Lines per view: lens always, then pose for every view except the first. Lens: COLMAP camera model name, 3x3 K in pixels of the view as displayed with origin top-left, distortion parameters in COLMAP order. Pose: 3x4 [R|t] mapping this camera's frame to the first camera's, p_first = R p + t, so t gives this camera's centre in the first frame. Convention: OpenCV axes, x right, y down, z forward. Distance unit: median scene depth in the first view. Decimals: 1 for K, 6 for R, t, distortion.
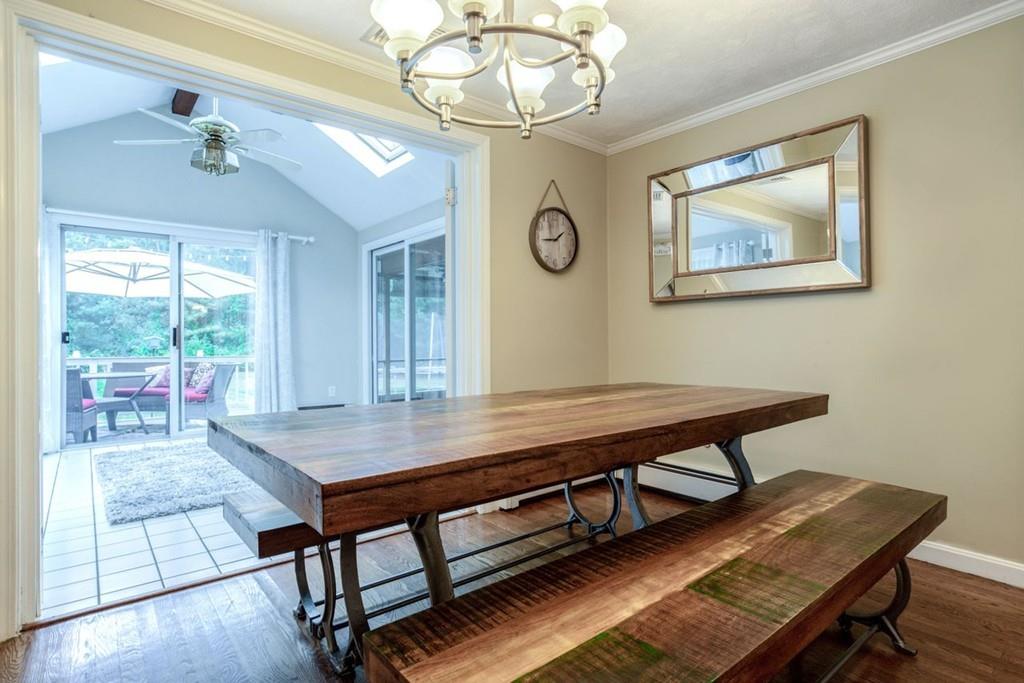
lens RADIAL K [[528.2, 0, 508.9], [0, 528.2, 336.2], [0, 0, 1]] dist [-0.016611, 0.002510]
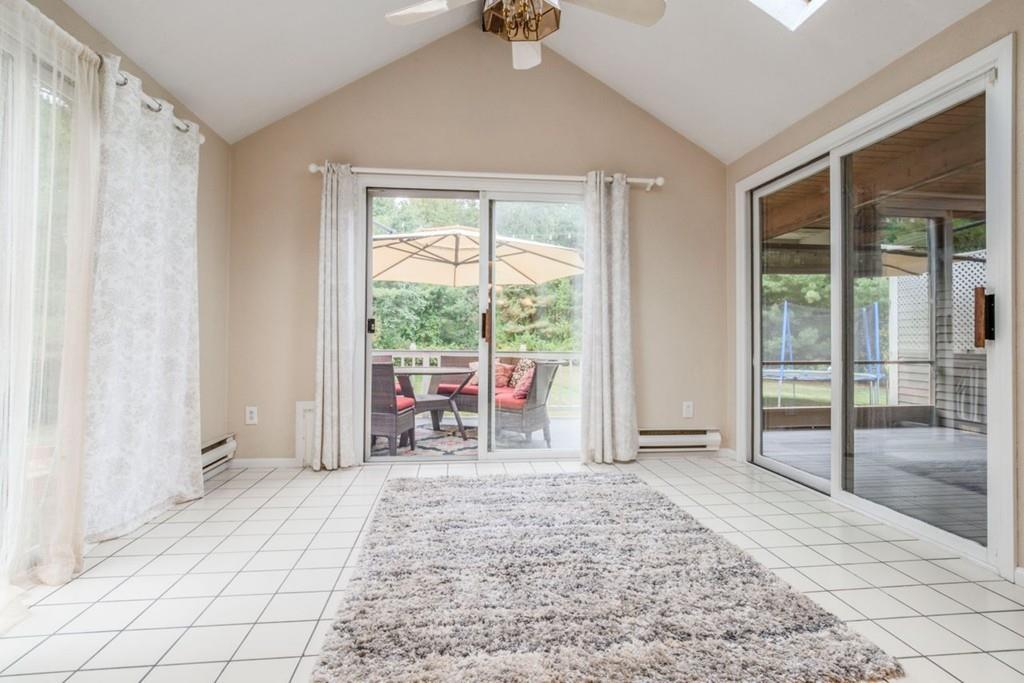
lens RADIAL K [[528.2, 0, 509.8], [0, 528.2, 337.9], [0, 0, 1]] dist [-0.016611, 0.002510]
pose [[0.838364, 0.010257, -0.545015, -0.169436], [-0.005431, 0.999930, 0.010466, 0.009663], [0.545084, -0.005814, 0.838361, 0.336967]]
